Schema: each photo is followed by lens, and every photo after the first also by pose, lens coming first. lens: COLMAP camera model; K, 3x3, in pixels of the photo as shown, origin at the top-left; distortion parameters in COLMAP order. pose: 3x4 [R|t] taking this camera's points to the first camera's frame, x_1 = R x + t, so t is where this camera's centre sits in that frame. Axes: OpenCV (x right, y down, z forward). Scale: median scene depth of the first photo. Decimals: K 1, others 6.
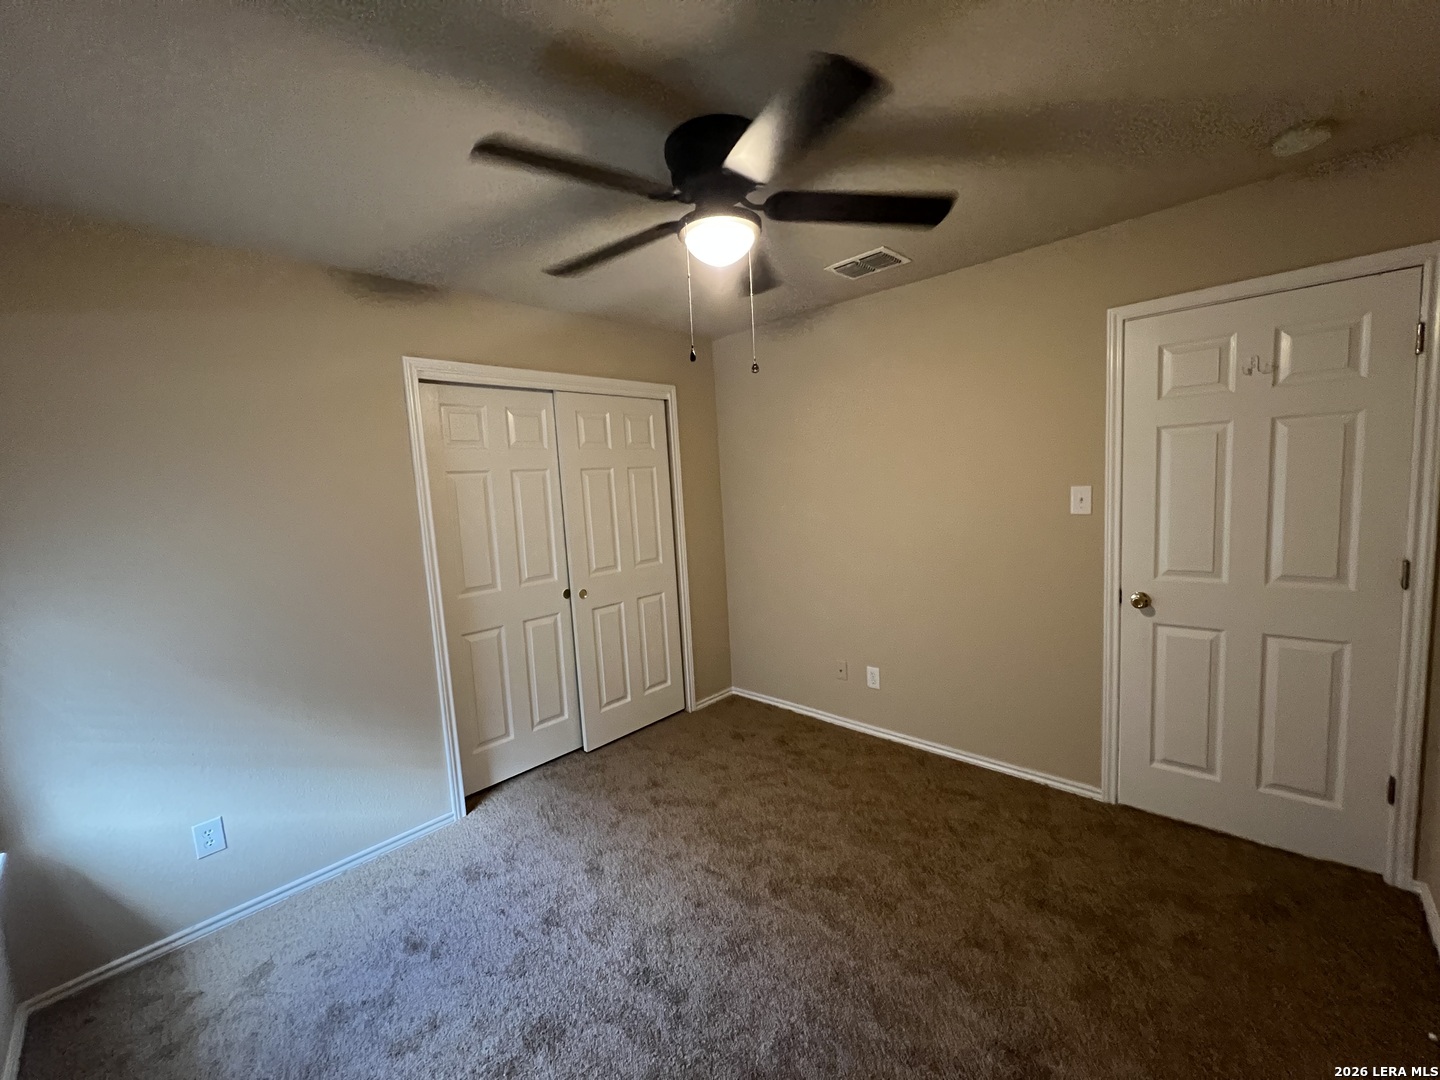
lens RADIAL K [[574.4, 0, 719.4], [0, 574.4, 537.2], [0, 0, 1]] dist [-0.000369, 0.000470]
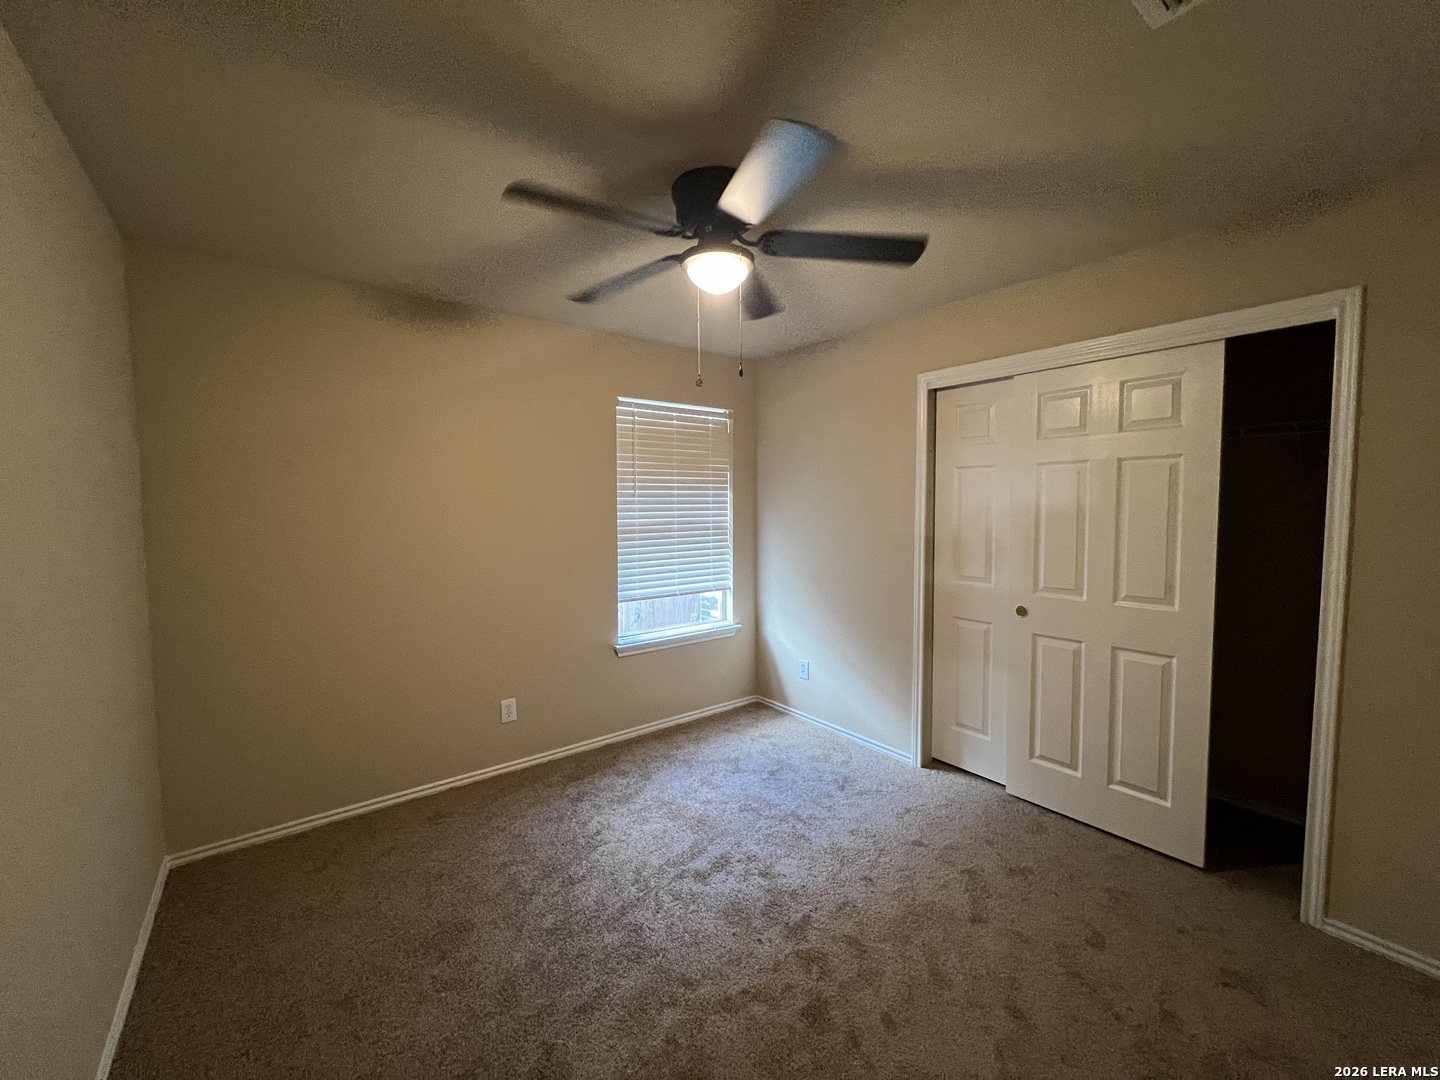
lens RADIAL K [[581.1, 0, 723.6], [0, 581.1, 541.8], [0, 0, 1]] dist [0.000348, 0.000044]
pose [[-0.149375, 0.124701, -0.980886, 0.804889], [-0.086481, 0.986566, 0.138593, -0.101580], [0.984991, 0.105531, -0.136584, 0.826386]]
